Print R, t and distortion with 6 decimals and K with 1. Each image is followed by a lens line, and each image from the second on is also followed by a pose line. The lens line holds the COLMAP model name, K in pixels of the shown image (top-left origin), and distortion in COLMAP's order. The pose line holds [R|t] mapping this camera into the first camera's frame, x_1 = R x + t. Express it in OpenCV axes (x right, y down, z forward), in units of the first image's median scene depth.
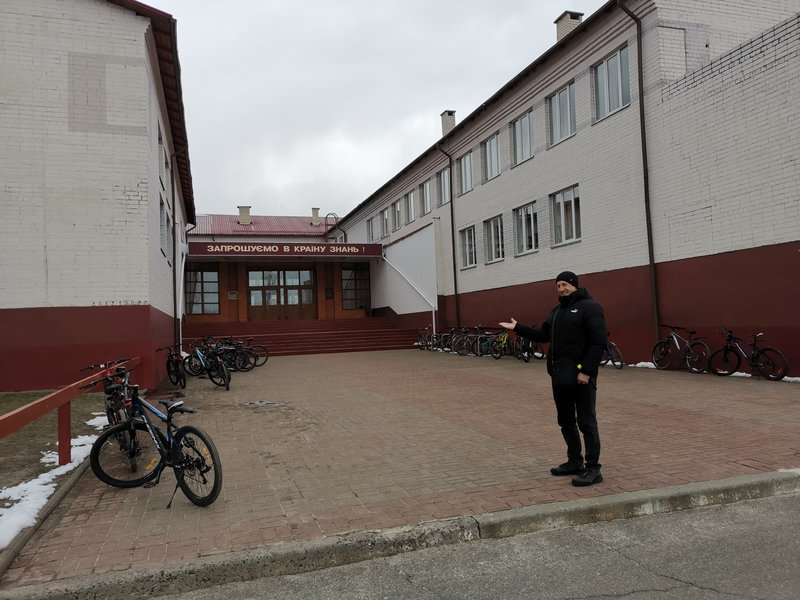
lens RADIAL K [[588.1, 0, 400.0], [0, 588.1, 300.0], [0, 0, 1]] dist [0.025771, -0.000415]
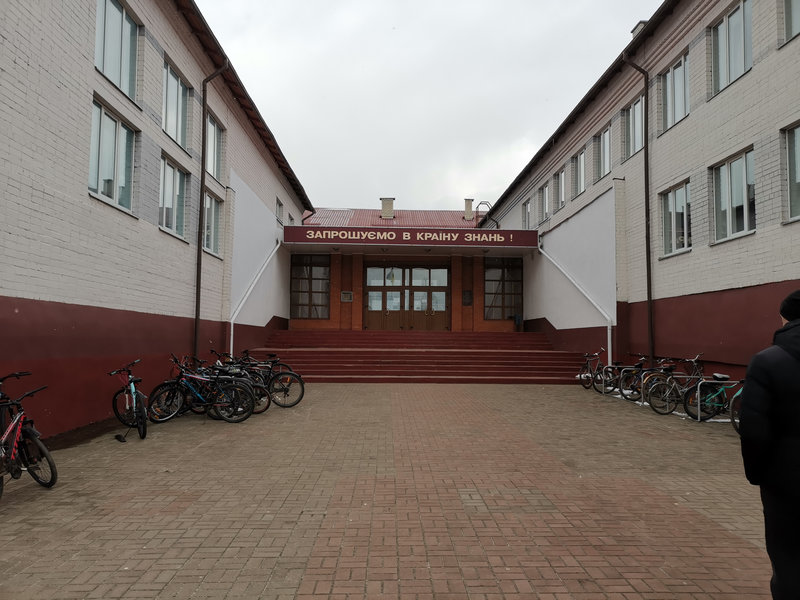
lens RADIAL K [[588.1, 0, 400.0], [0, 588.1, 300.0], [0, 0, 1]] dist [0.025771, -0.000415]
pose [[0.955419, 0.029555, -0.293769, 0.023191], [-0.035426, 0.999264, -0.014683, 0.006386], [0.293119, 0.024435, 0.955764, 0.277627]]
